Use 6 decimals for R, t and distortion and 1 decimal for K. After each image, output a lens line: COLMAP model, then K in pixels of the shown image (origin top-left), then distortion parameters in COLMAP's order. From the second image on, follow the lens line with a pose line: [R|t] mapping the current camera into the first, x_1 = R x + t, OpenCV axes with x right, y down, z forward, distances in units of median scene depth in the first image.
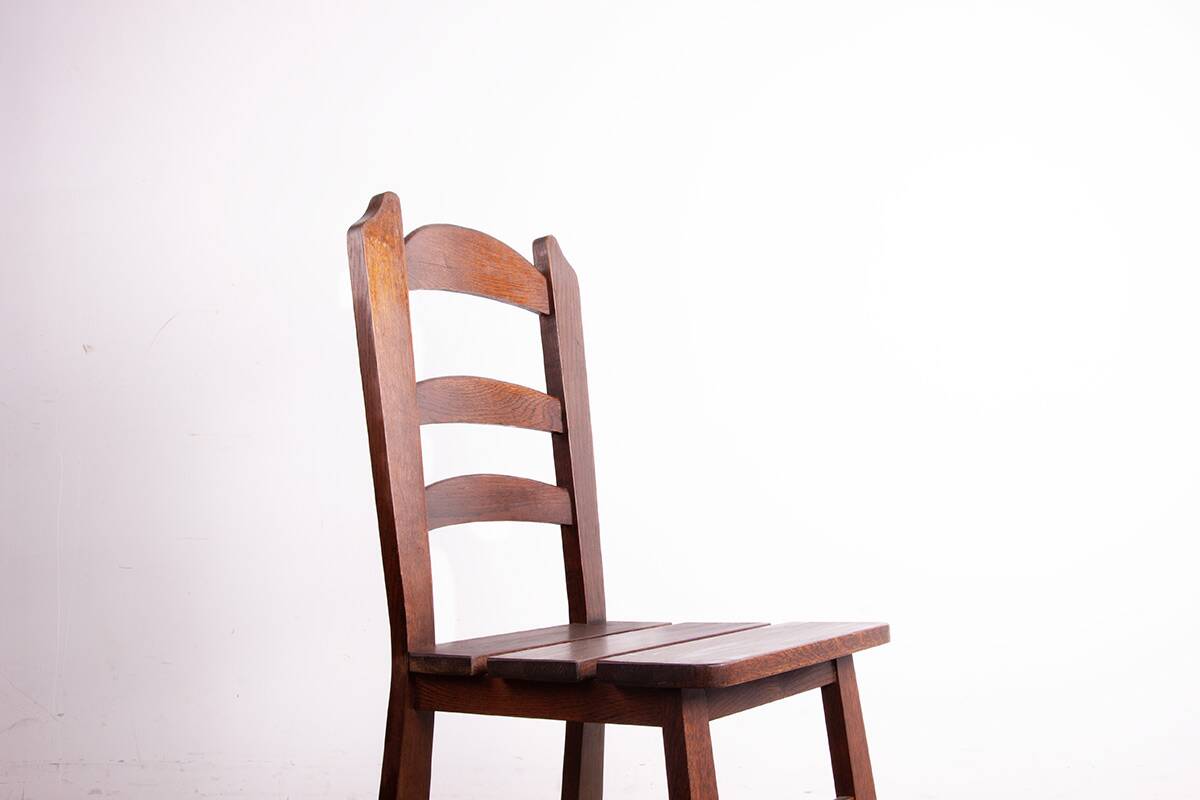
lens RADIAL K [[1362.7, 0, 611.0], [0, 1362.7, 401.9], [0, 0, 1]] dist [-0.059117, 0.003247]
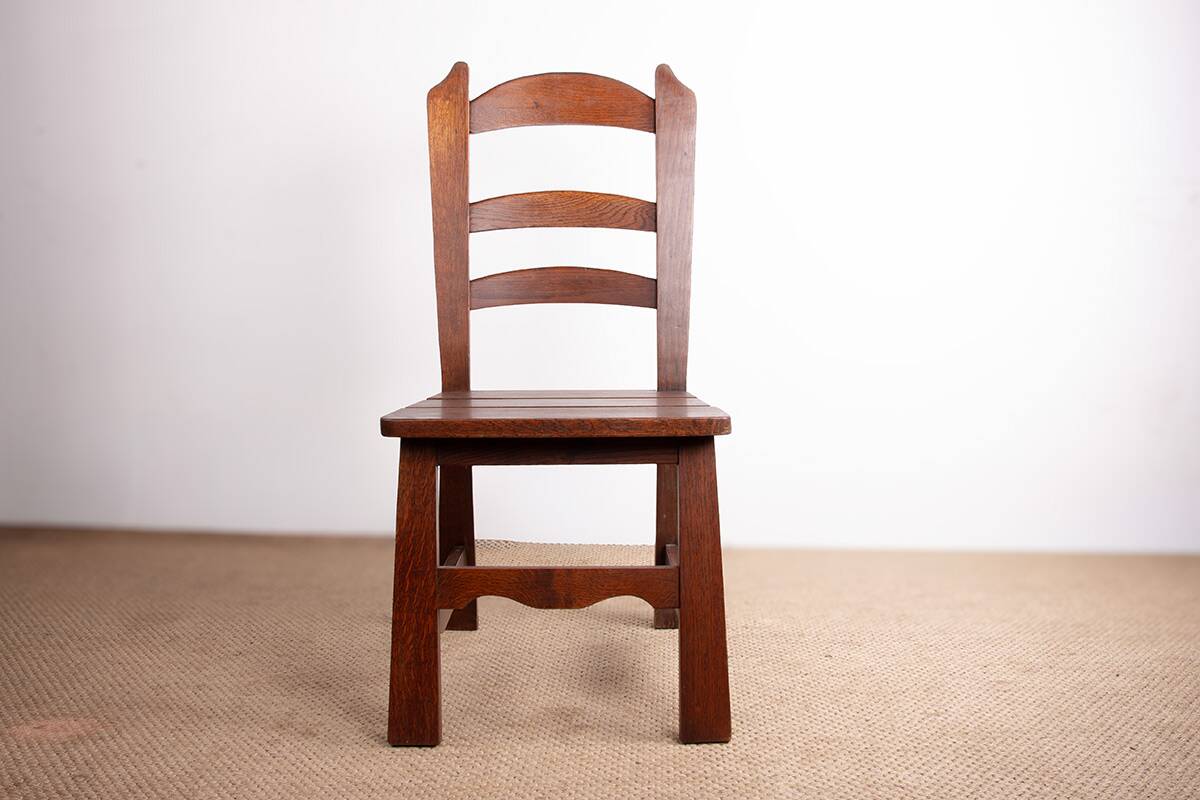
lens RADIAL K [[1050.2, 0, 600.0], [0, 1050.2, 400.0], [0, 0, 1]] dist [-0.182682, 0.184235]
pose [[0.575317, 0.109089, -0.810623, 0.788861], [0.046880, 0.985039, 0.165833, 0.015686], [0.816586, -0.133408, 0.561596, 0.482630]]
